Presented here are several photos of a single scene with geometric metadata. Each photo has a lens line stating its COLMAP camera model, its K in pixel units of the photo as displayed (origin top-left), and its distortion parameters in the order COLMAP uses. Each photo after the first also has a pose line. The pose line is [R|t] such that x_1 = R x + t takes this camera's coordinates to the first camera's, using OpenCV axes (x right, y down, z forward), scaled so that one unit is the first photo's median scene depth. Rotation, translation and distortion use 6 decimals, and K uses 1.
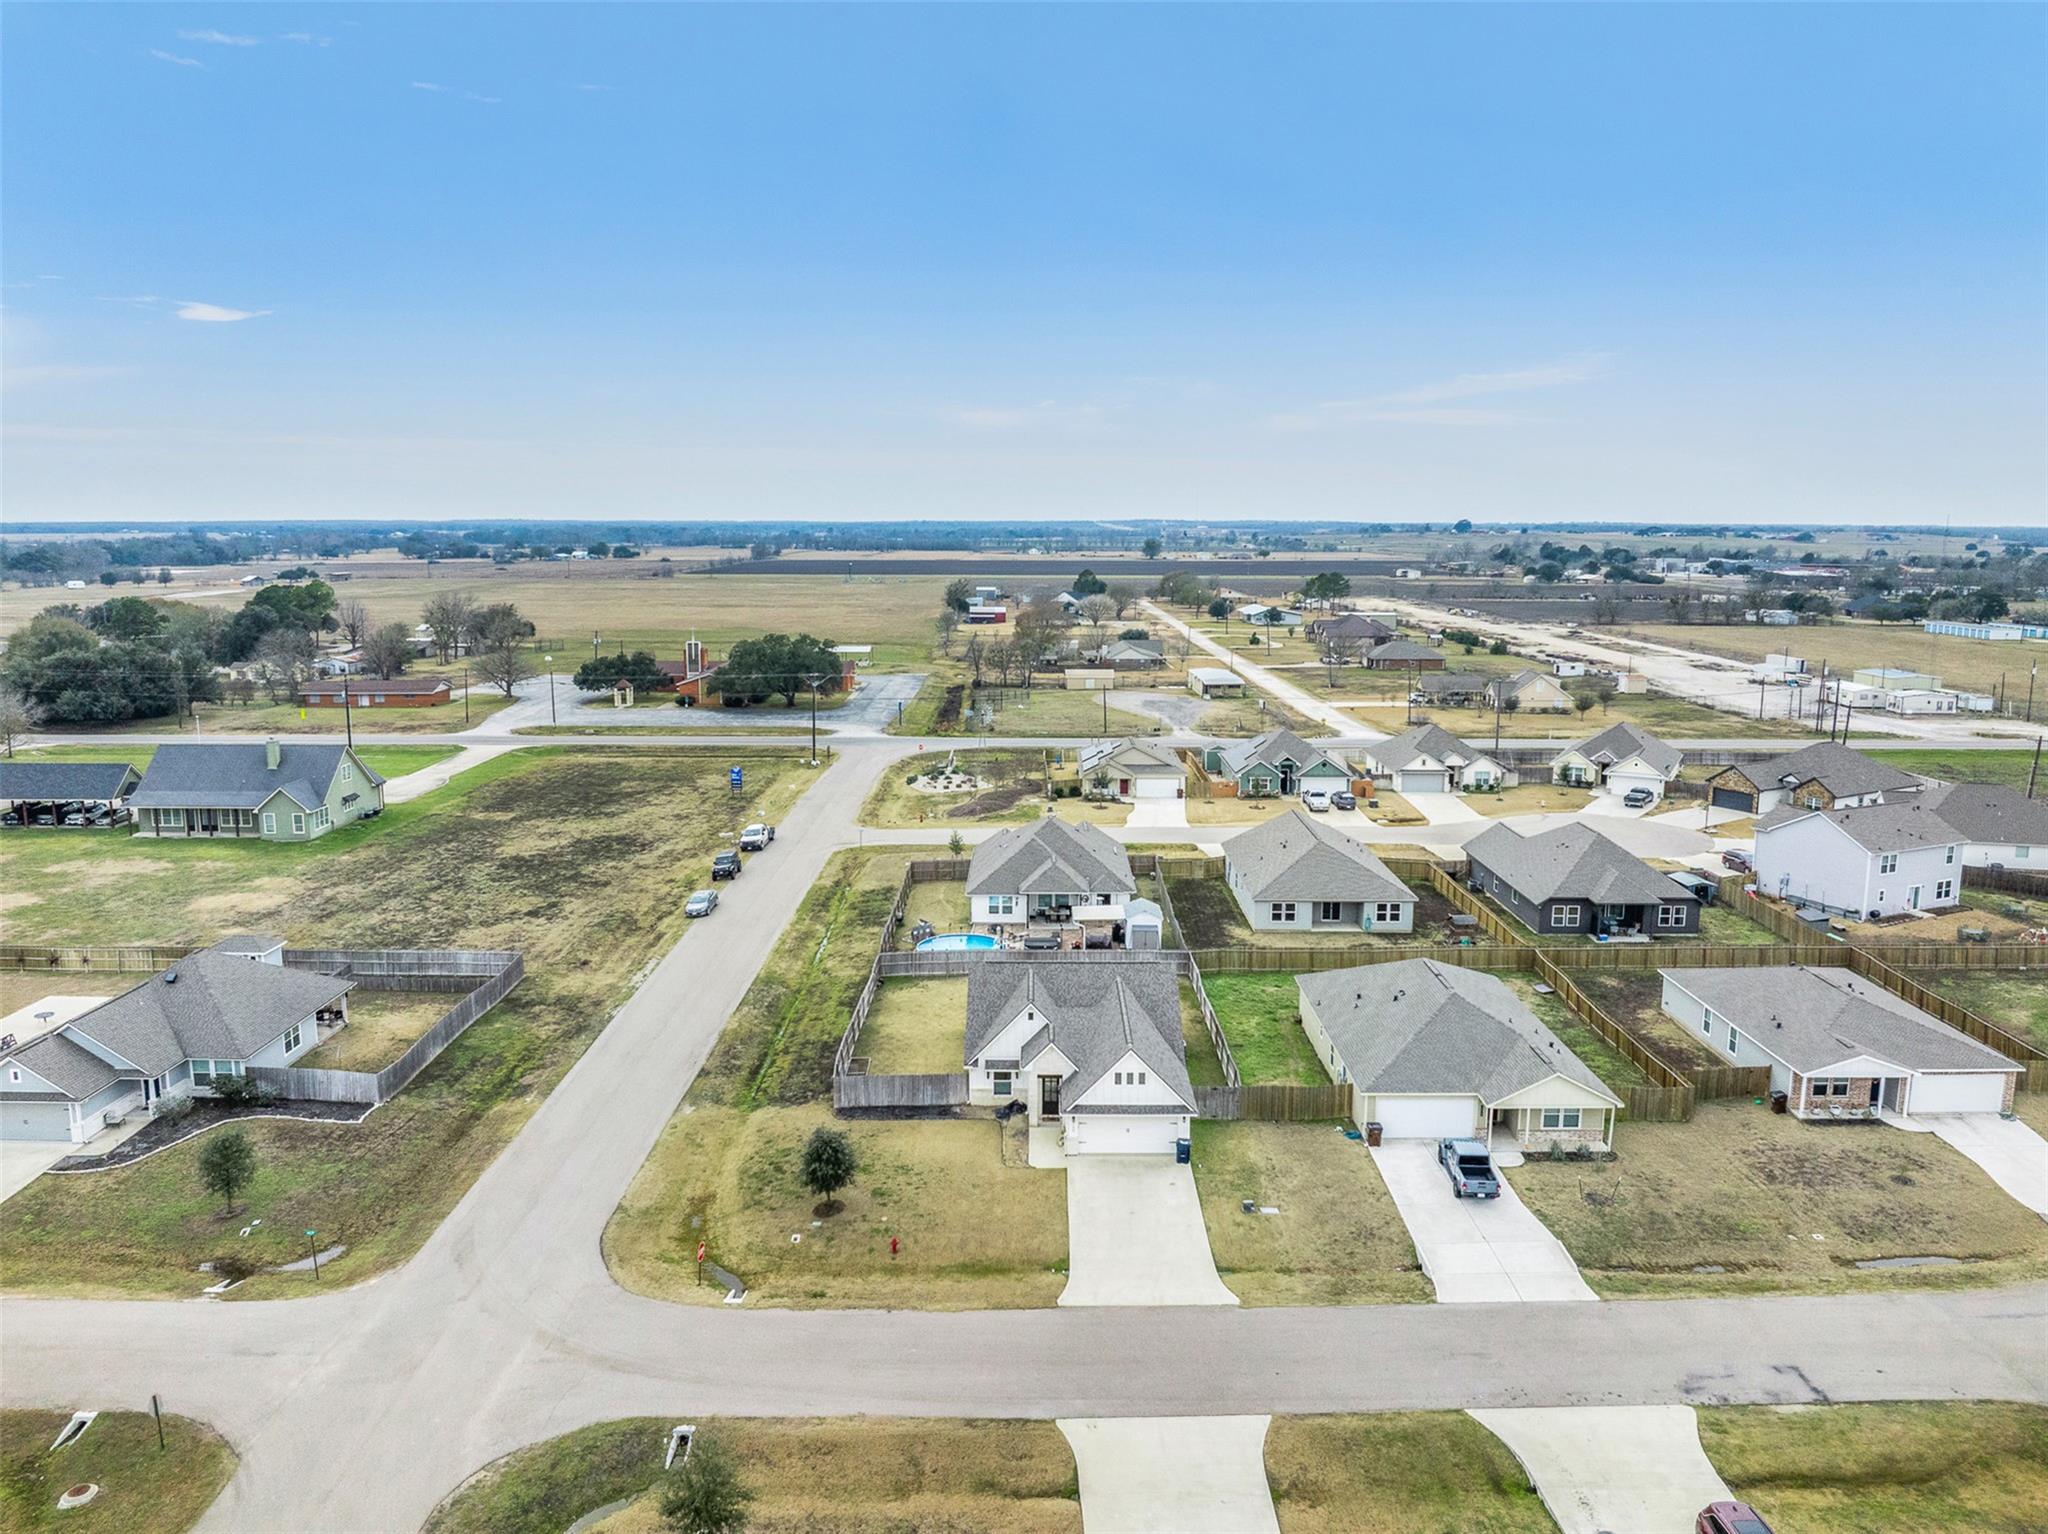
lens RADIAL K [[1489.8, 0, 994.3], [0, 1489.8, 770.9], [0, 0, 1]] dist [0.002046, 0.003356]
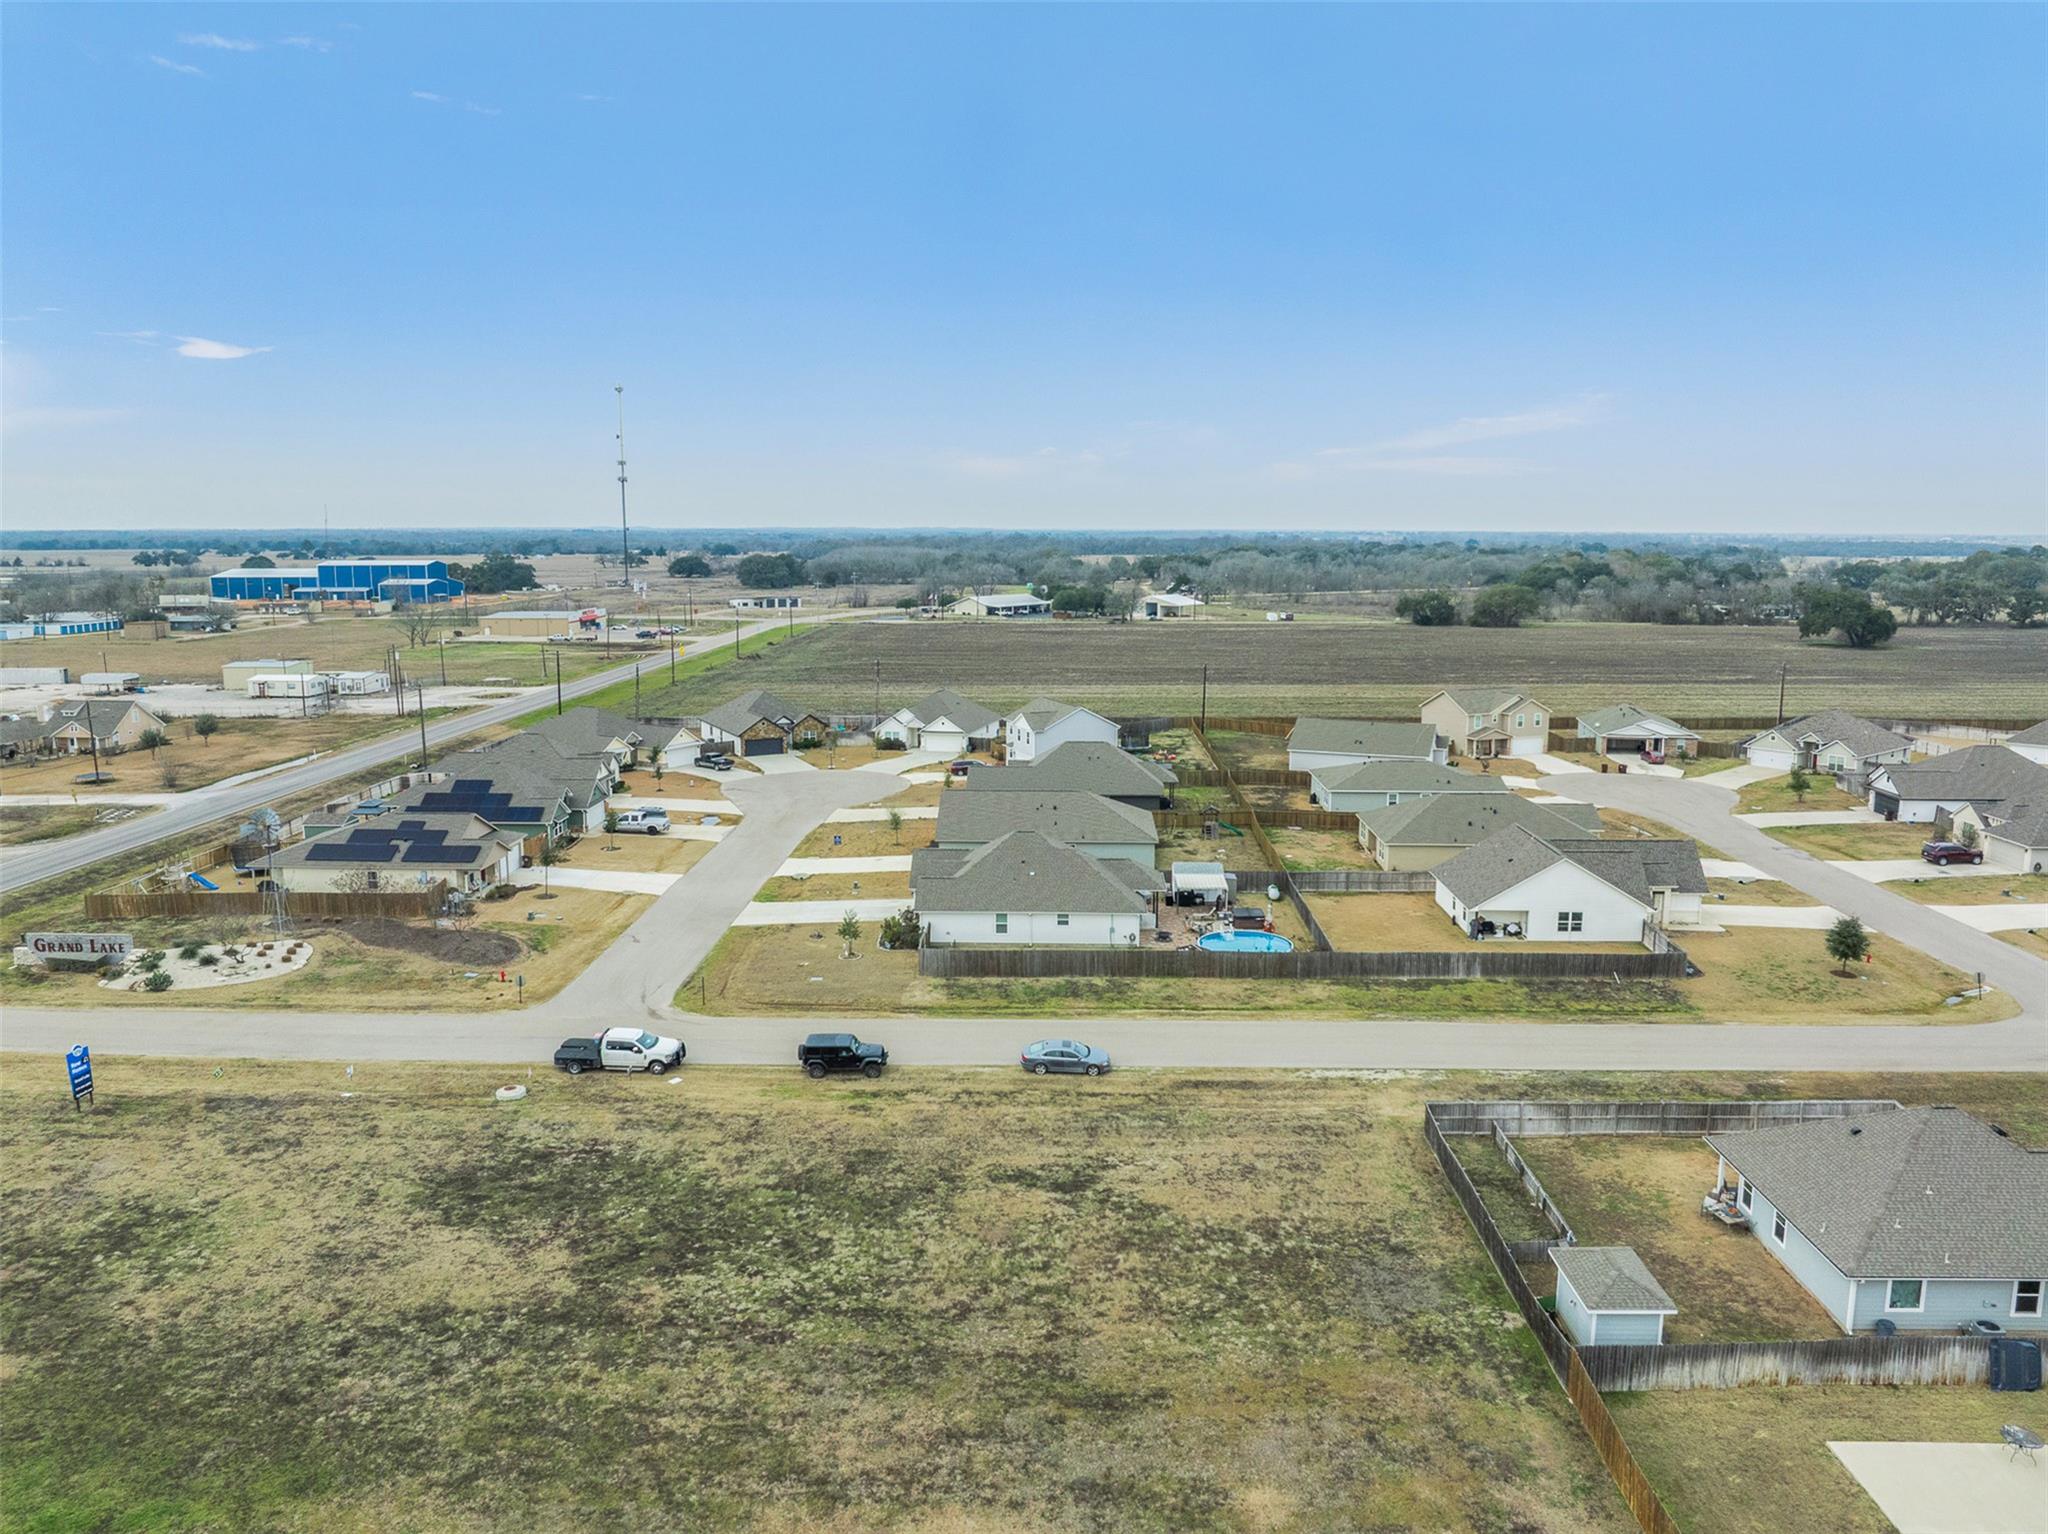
lens RADIAL K [[1299.2, 0, 1079.0], [0, 1299.2, 763.1], [0, 0, 1]] dist [-0.025901, 0.014898]
pose [[0.022332, -0.166741, 0.985748, -0.817669], [0.171364, 0.972040, 0.160540, -0.150610], [-0.984955, 0.165337, 0.050281, 0.994163]]
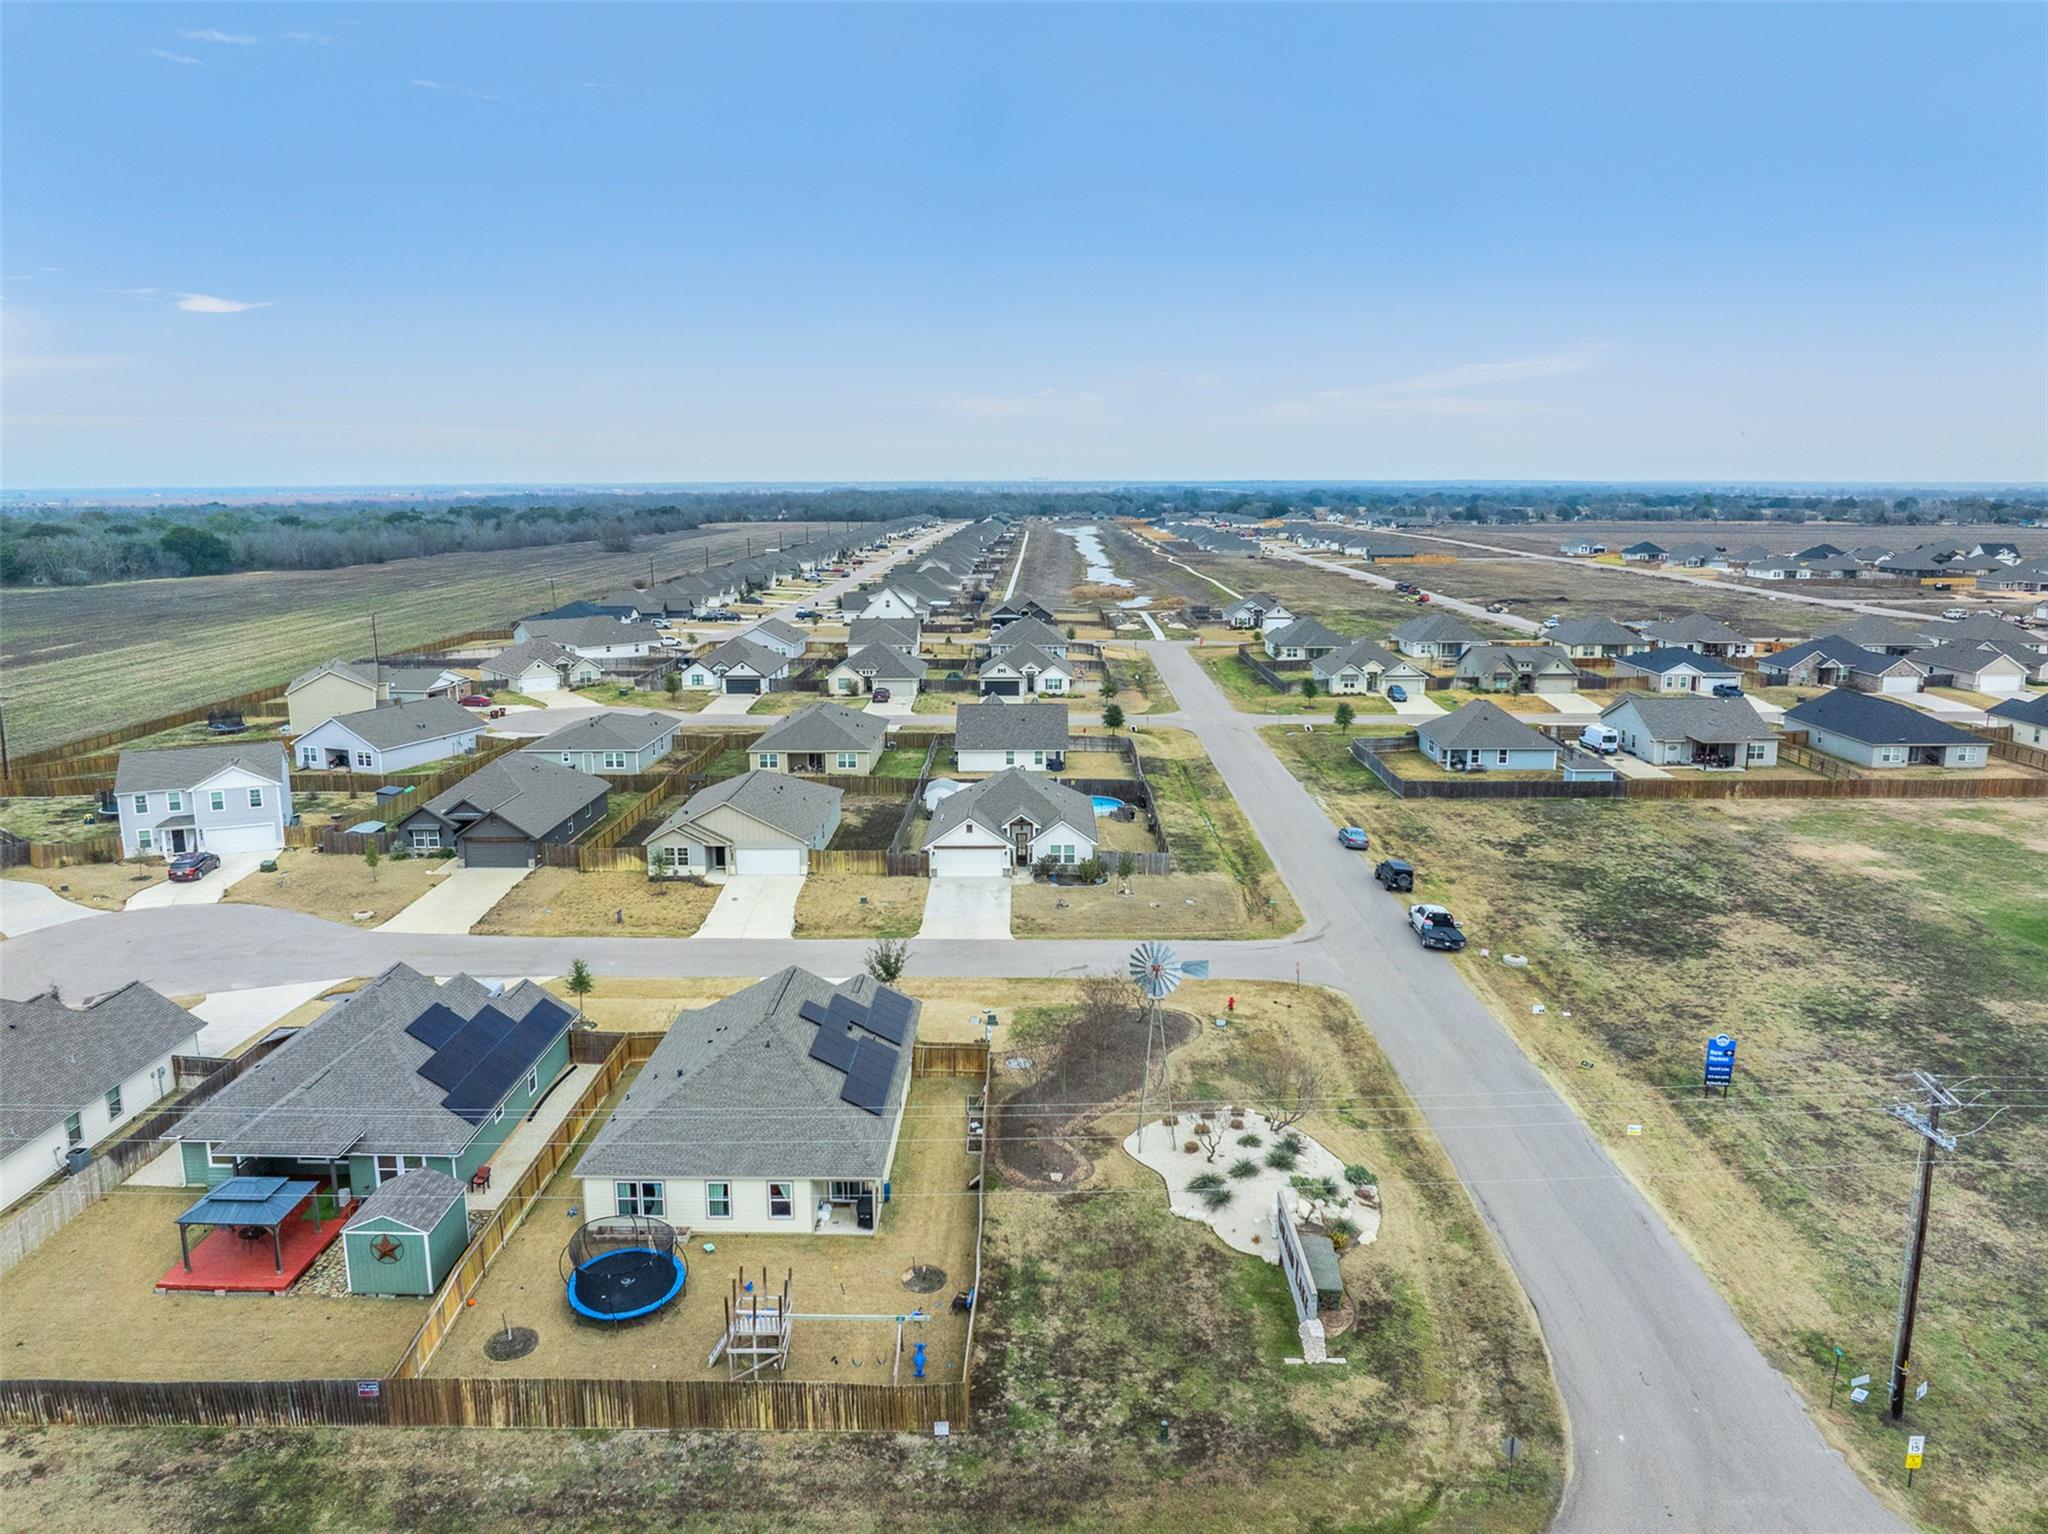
lens RADIAL K [[1489.8, 0, 994.3], [0, 1489.8, 770.9], [0, 0, 1]] dist [0.002046, 0.003356]
pose [[-0.999239, -0.004632, 0.038739, -0.010838], [0.009274, 0.936271, 0.351155, -0.323445], [-0.037896, 0.351247, -0.935516, 2.023393]]
